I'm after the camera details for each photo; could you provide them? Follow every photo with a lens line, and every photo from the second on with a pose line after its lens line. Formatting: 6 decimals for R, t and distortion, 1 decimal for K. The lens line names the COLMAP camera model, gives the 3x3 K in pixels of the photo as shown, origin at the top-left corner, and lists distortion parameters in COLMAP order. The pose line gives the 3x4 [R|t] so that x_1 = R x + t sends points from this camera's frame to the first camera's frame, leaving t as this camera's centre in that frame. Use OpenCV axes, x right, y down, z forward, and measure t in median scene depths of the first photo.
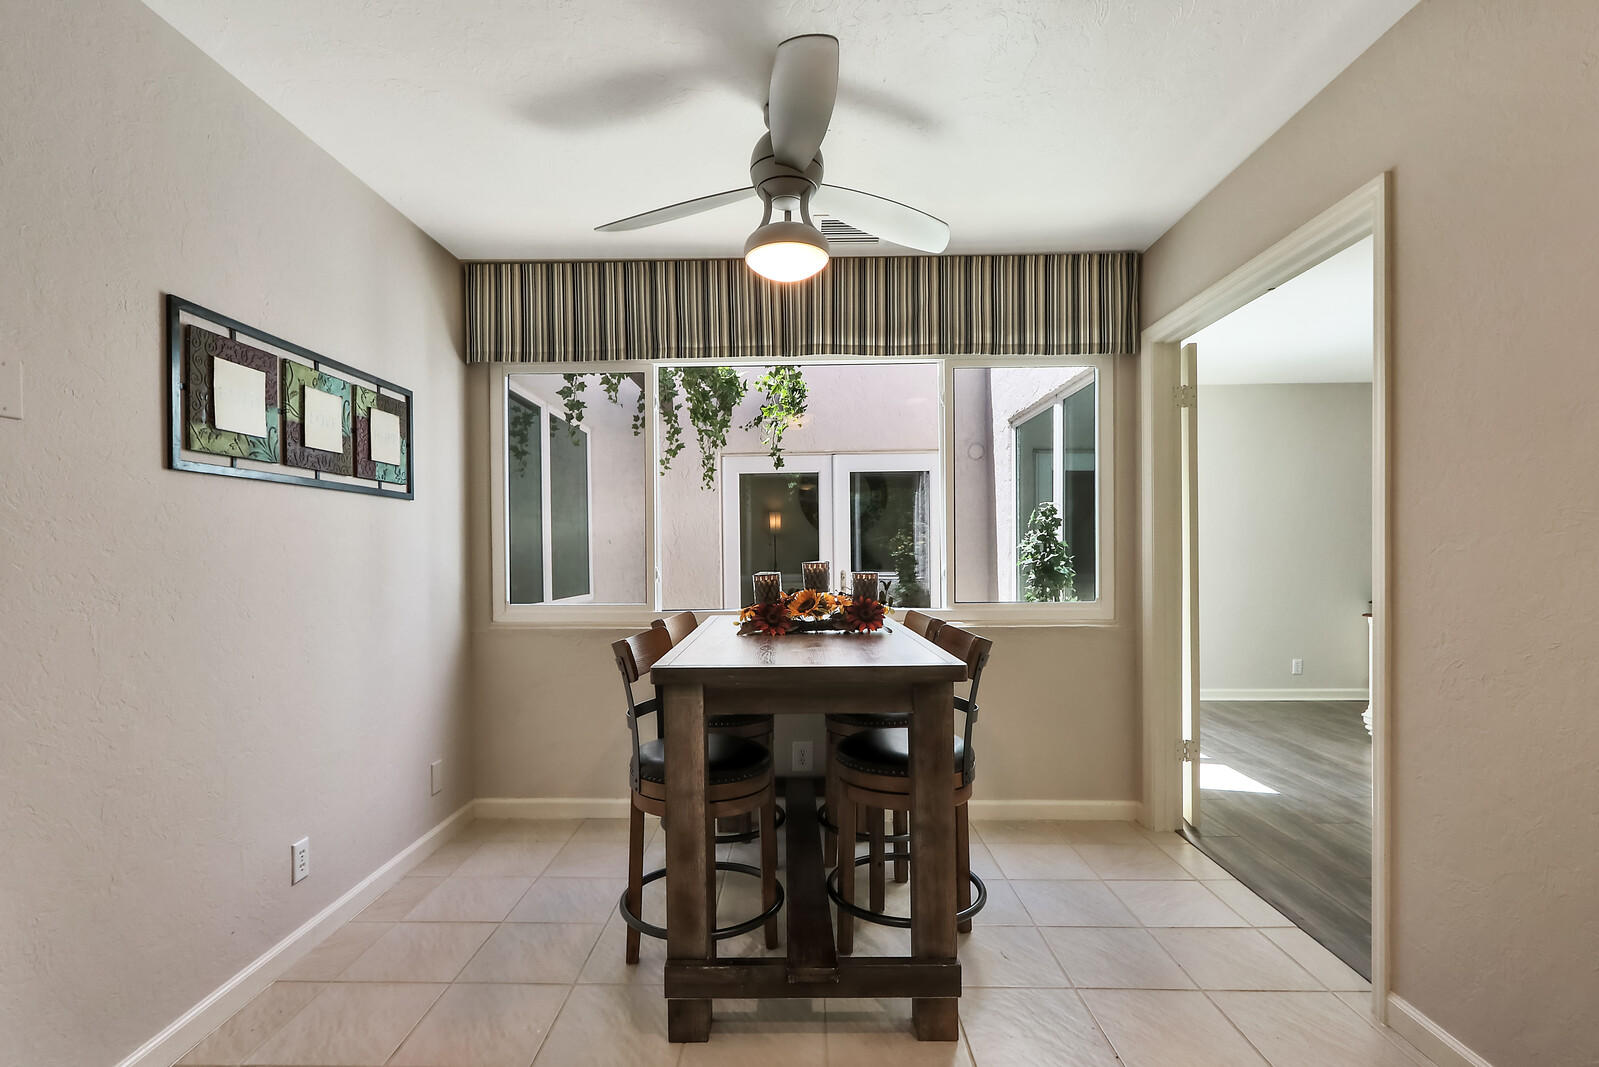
lens RADIAL K [[760.0, 0, 796.4], [0, 760.0, 547.6], [0, 0, 1]] dist [0.004247, 0.001760]
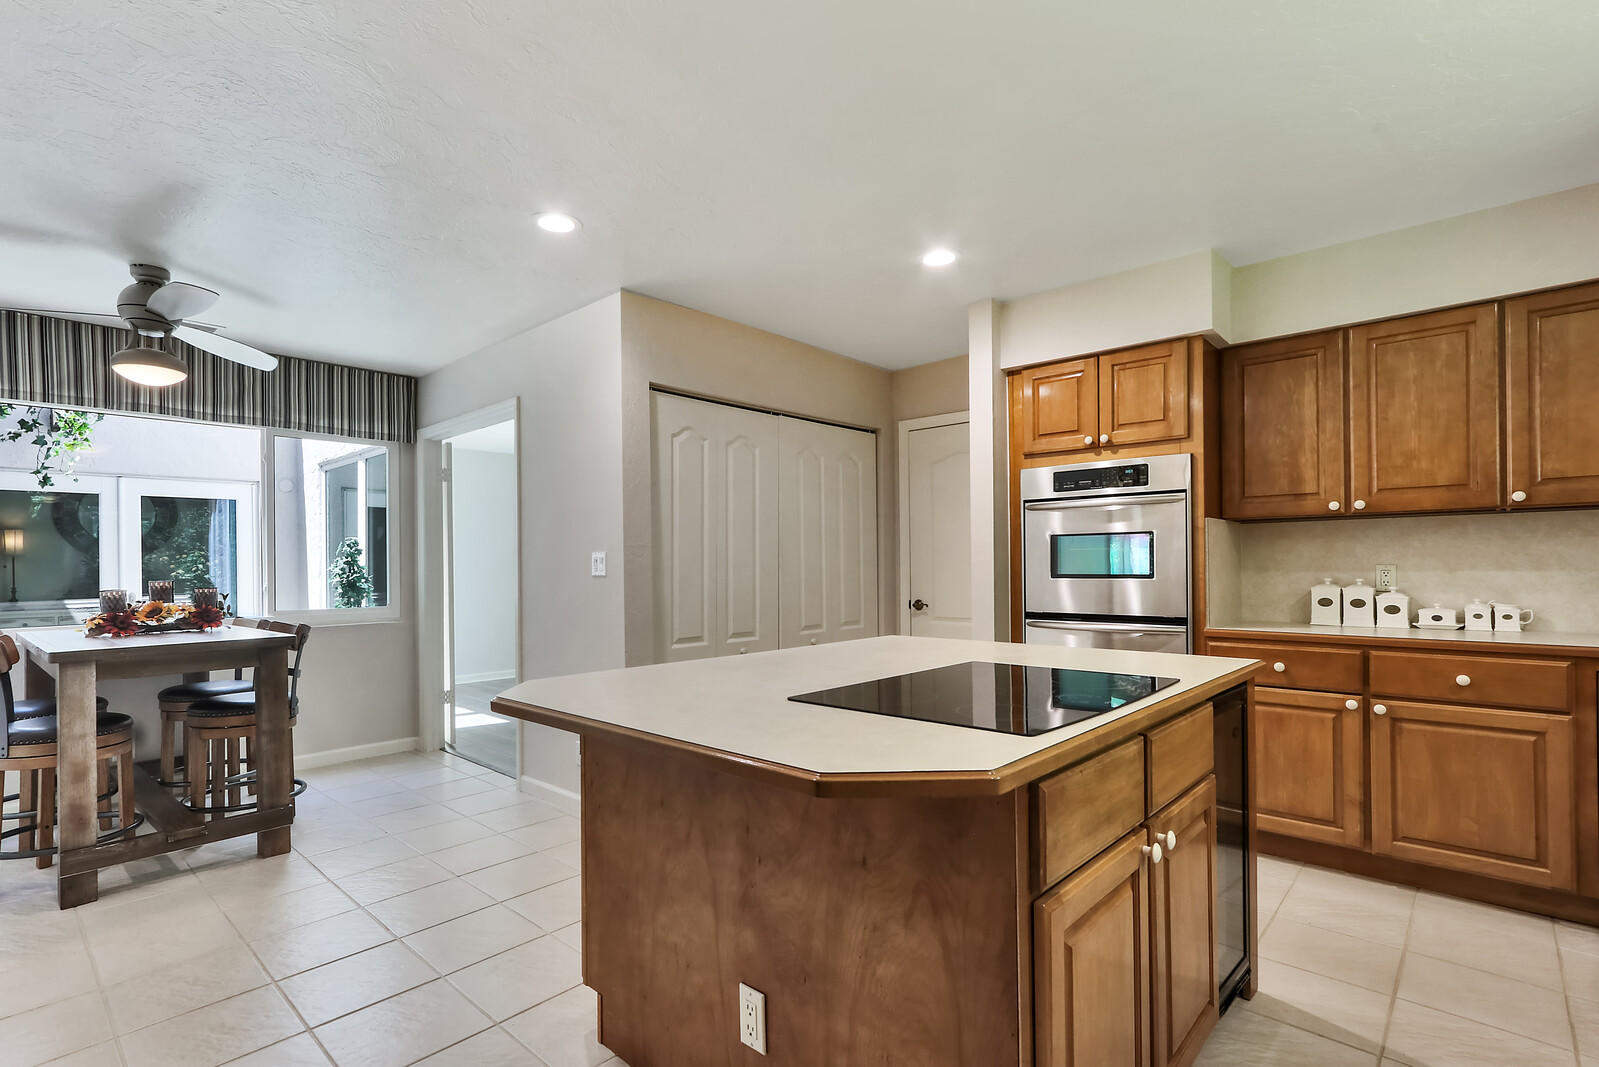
lens RADIAL K [[760.0, 0, 779.4], [0, 760.0, 569.2], [0, 0, 1]] dist [0.004247, 0.001760]
pose [[0.681472, -0.001380, 0.731843, -0.174927], [0.001641, 0.999999, 0.000357, 0.000010], [-0.731843, 0.000958, 0.681473, -0.585937]]
